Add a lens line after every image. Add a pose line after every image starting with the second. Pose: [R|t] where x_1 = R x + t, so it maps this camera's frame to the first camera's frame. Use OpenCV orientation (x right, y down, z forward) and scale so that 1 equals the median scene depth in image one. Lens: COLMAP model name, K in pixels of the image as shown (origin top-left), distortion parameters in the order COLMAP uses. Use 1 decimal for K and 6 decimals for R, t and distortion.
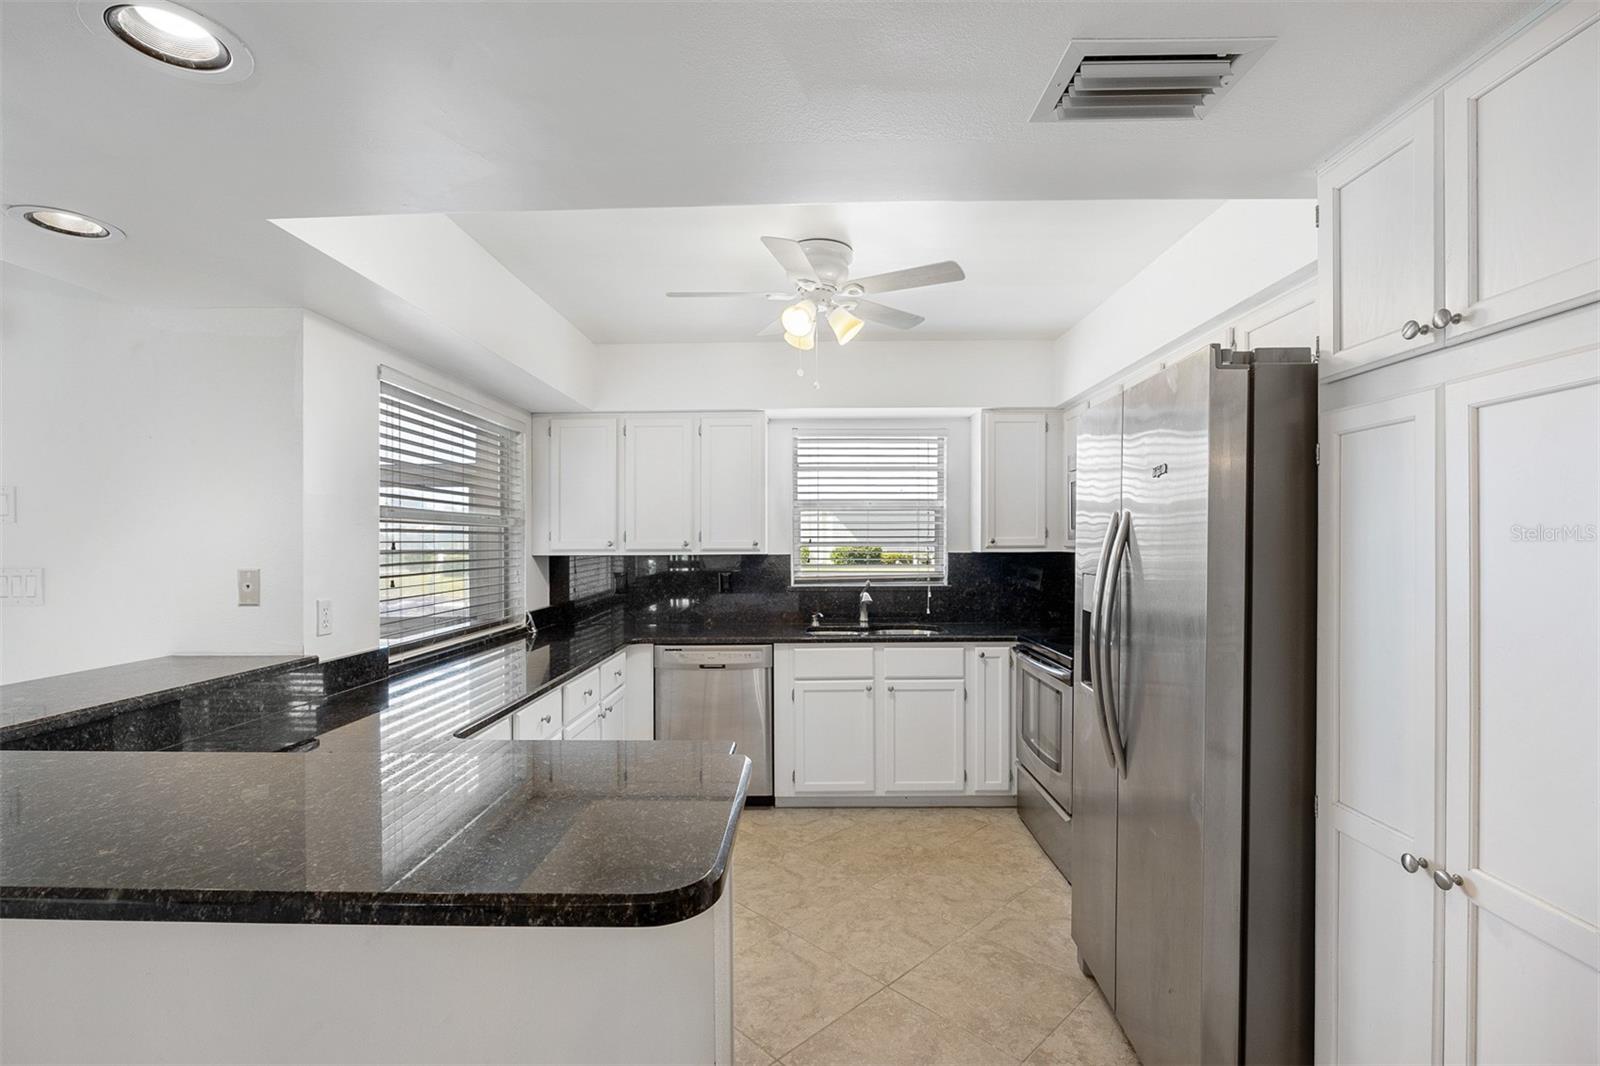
lens RADIAL K [[720.5, 0, 803.6], [0, 720.5, 542.8], [0, 0, 1]] dist [-0.005013, -0.001197]
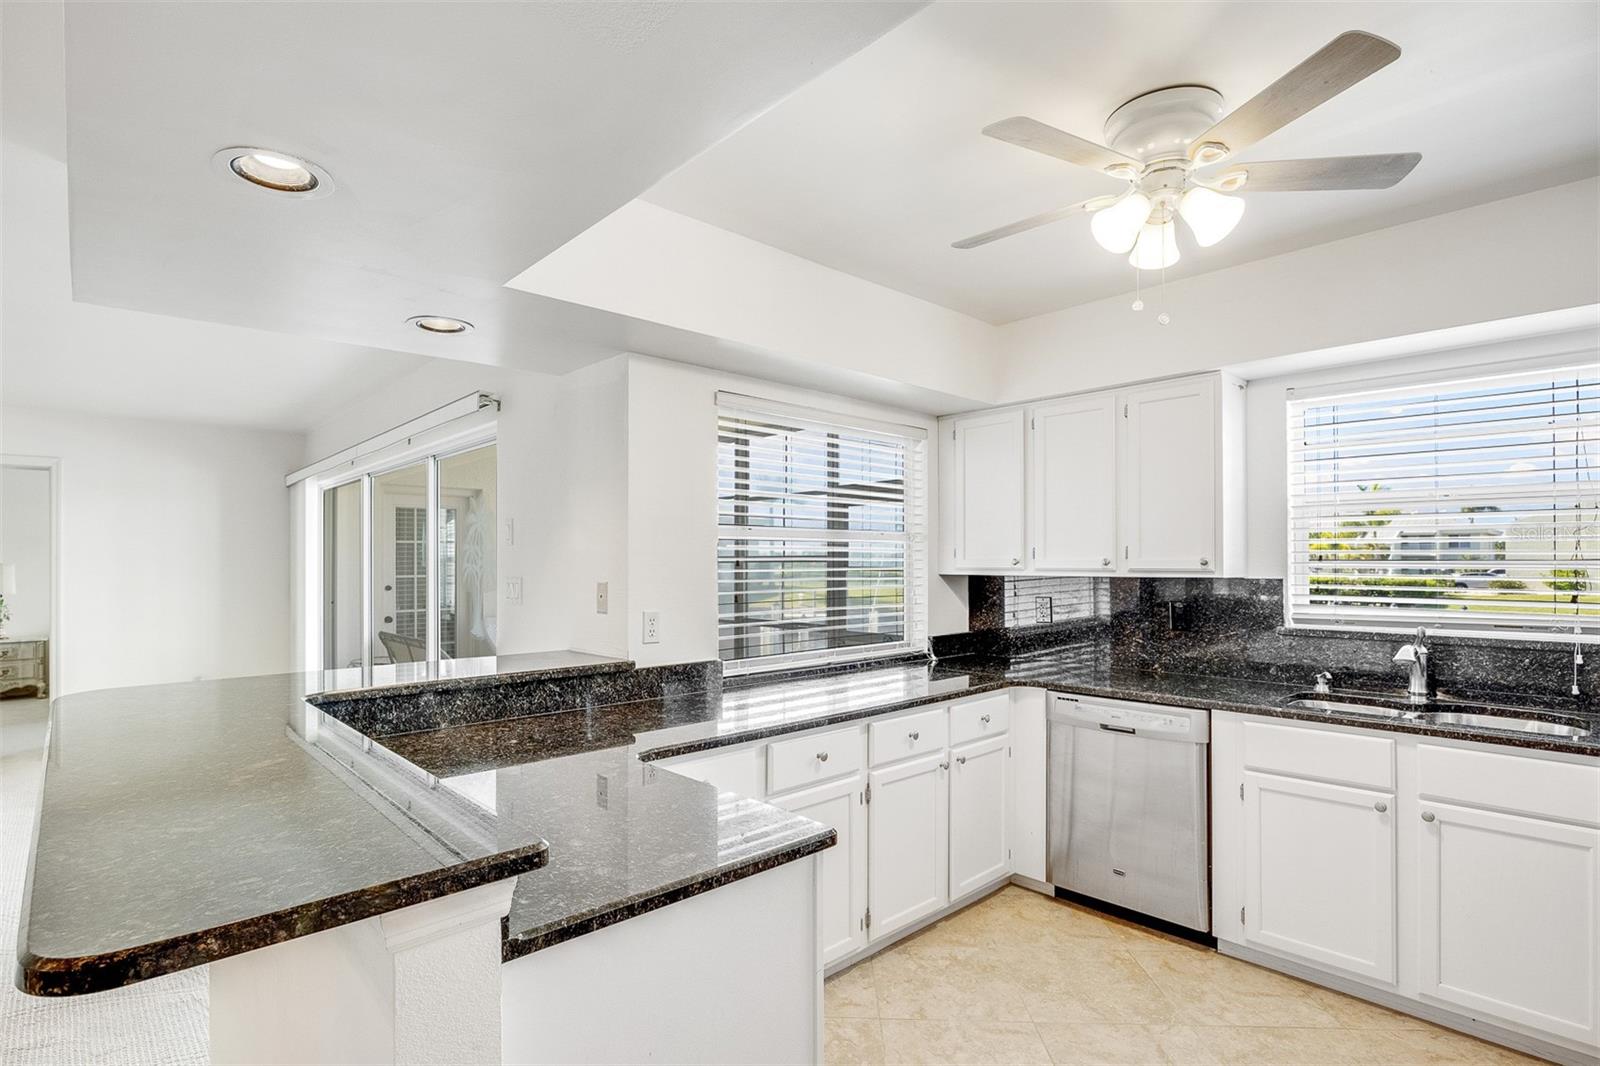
lens RADIAL K [[779.2, 0, 774.4], [0, 779.2, 551.5], [0, 0, 1]] dist [-0.008672, 0.000779]
pose [[0.689757, -0.004215, -0.724029, 0.206351], [-0.003856, 0.999947, -0.009496, -0.000887], [0.724031, 0.009342, 0.689705, 0.193681]]
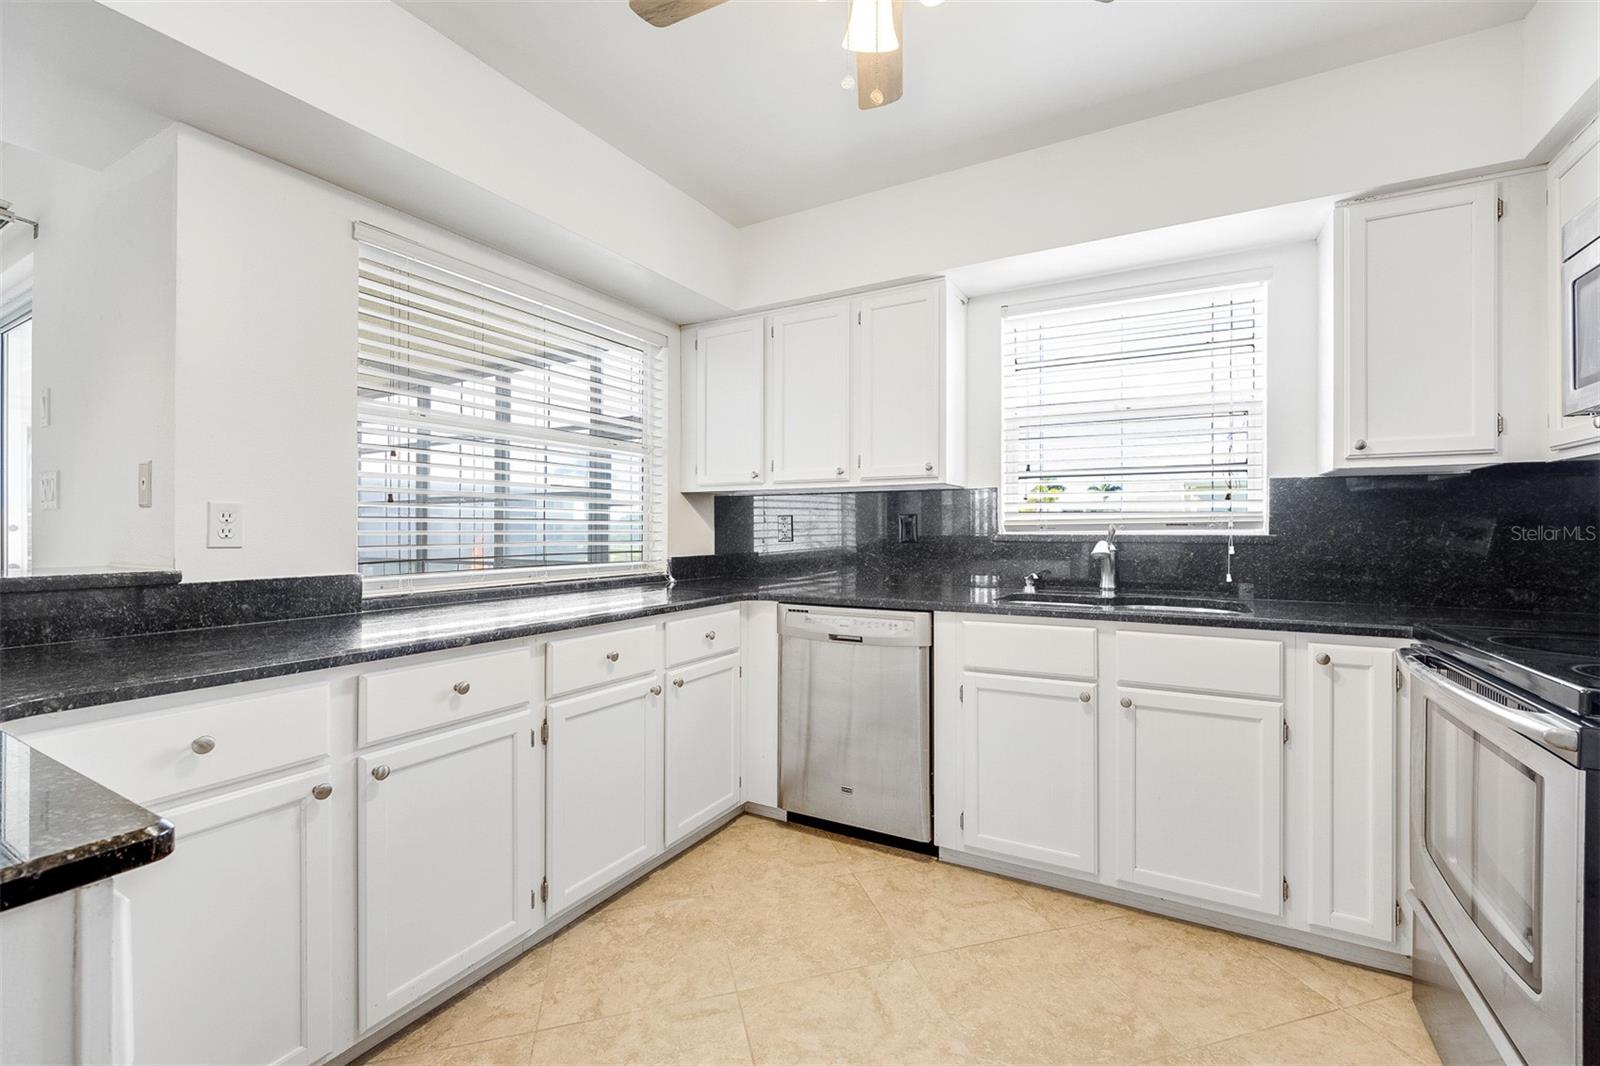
lens RADIAL K [[666.0, 0, 816.1], [0, 666.0, 523.7], [0, 0, 1]] dist [0.001362, 0.000020]
pose [[0.885268, 0.002493, -0.465074, 0.146798], [-0.005529, 0.999971, -0.005165, 0.063463], [0.465048, 0.007144, 0.885257, 0.410431]]
